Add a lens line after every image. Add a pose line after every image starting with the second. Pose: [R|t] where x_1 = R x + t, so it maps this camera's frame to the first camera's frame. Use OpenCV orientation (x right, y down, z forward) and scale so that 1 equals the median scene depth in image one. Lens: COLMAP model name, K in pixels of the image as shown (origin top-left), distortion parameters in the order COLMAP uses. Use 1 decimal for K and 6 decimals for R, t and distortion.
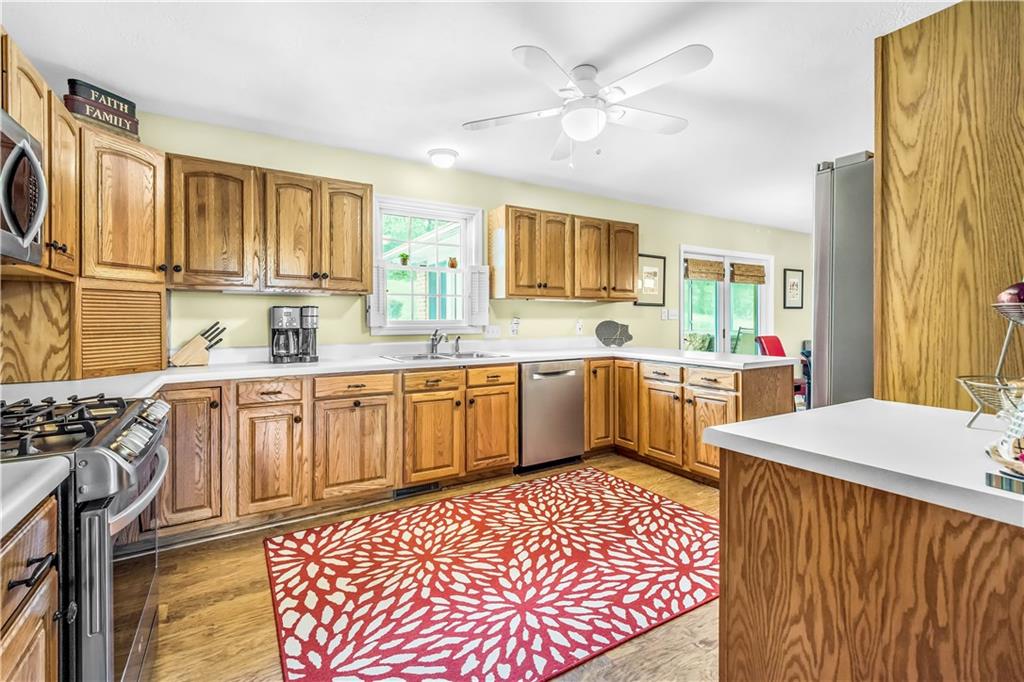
lens RADIAL K [[463.2, 0, 501.6], [0, 463.2, 320.4], [0, 0, 1]] dist [0.003810, -0.000397]
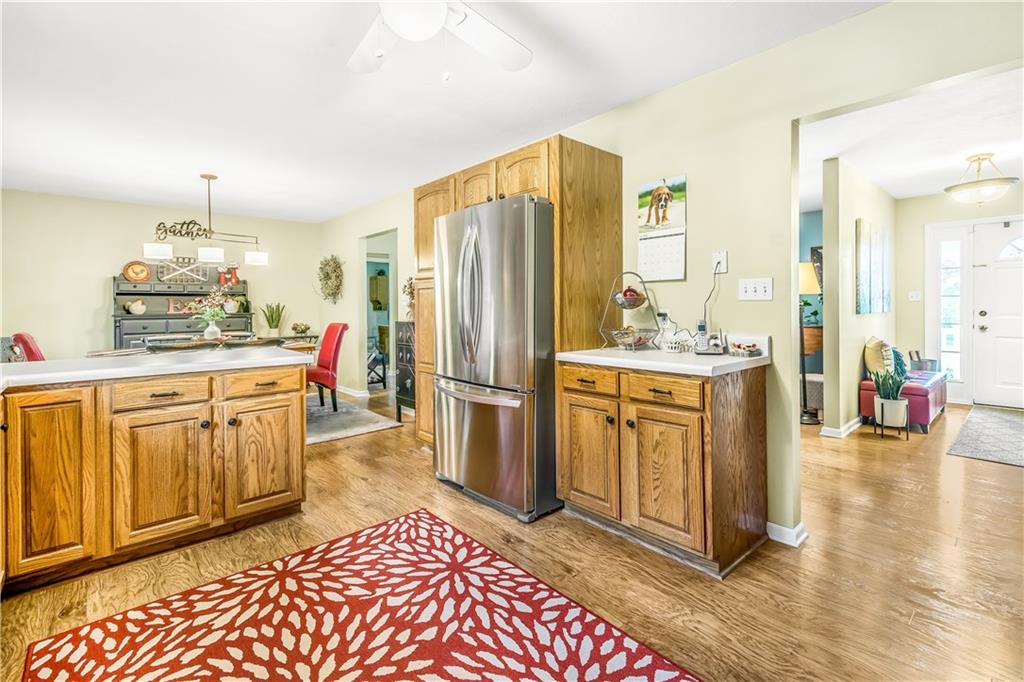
lens RADIAL K [[463.2, 0, 537.2], [0, 463.2, 308.5], [0, 0, 1]] dist [0.003810, -0.000397]
pose [[-0.231858, -0.001324, 0.972749, -0.476979], [0.012114, 0.999918, 0.004248, 0.020911], [-0.972674, 0.012769, -0.231823, 0.945748]]
